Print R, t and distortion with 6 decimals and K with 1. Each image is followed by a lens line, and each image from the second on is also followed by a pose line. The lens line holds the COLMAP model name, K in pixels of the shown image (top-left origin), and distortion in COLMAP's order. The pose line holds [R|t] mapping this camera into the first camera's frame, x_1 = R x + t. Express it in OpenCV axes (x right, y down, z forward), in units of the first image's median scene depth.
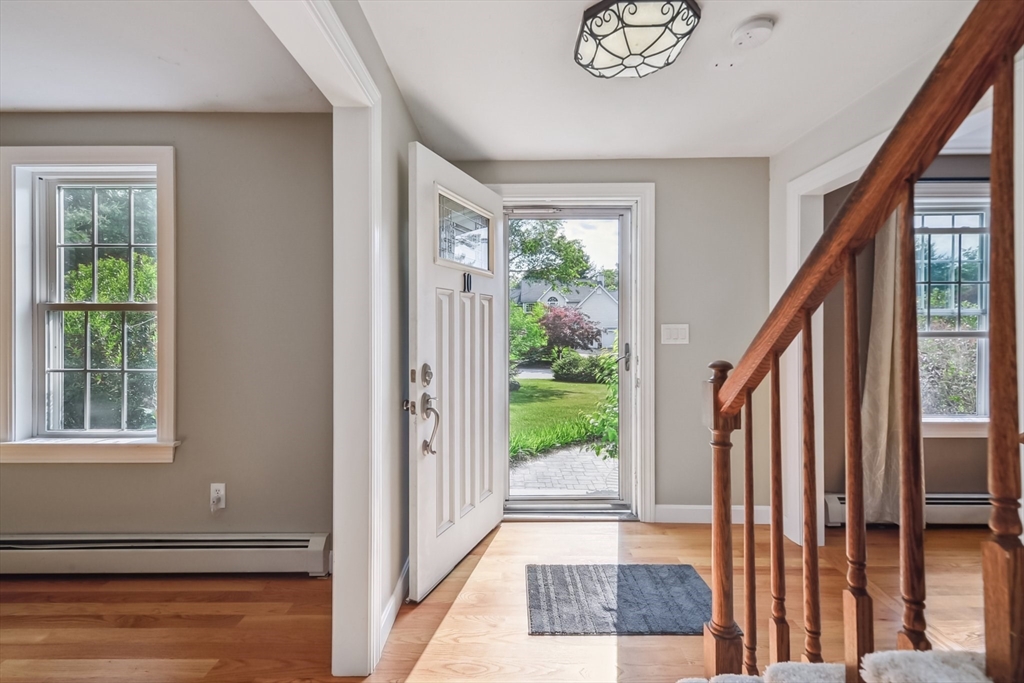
lens RADIAL K [[423.6, 0, 512.4], [0, 423.6, 329.4], [0, 0, 1]] dist [-0.000194, 0.000006]
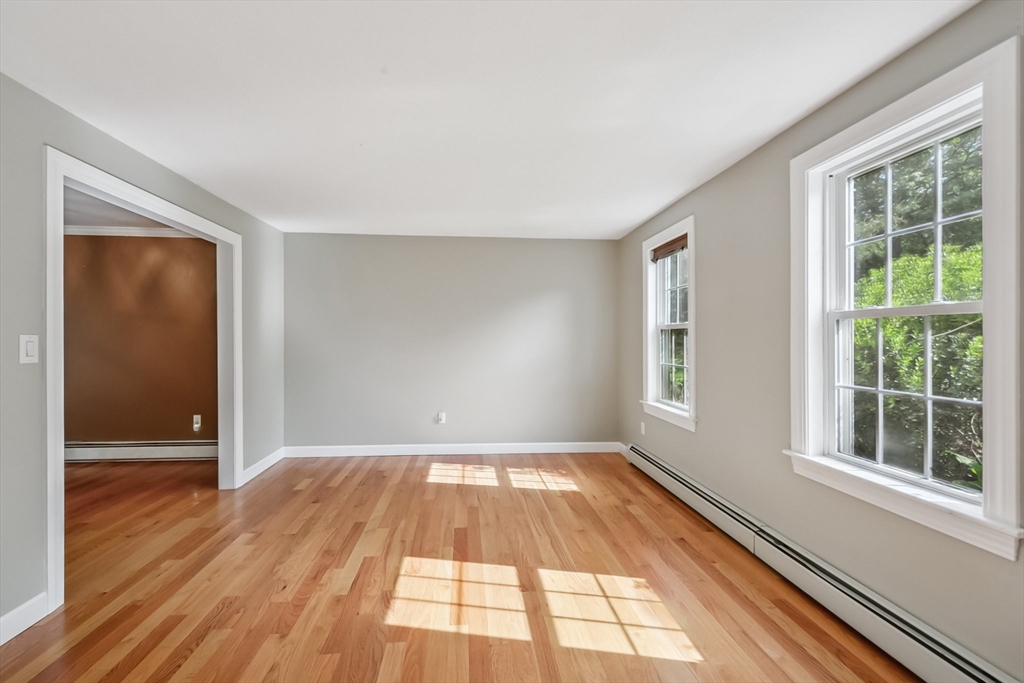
lens RADIAL K [[433.9, 0, 490.8], [0, 433.9, 334.6], [0, 0, 1]] dist [0.003334, -0.000190]
pose [[0.059655, -0.007073, -0.998194, -0.208255], [-0.005193, 0.999959, -0.007395, -0.001878], [0.998206, 0.005625, 0.059616, 0.199594]]
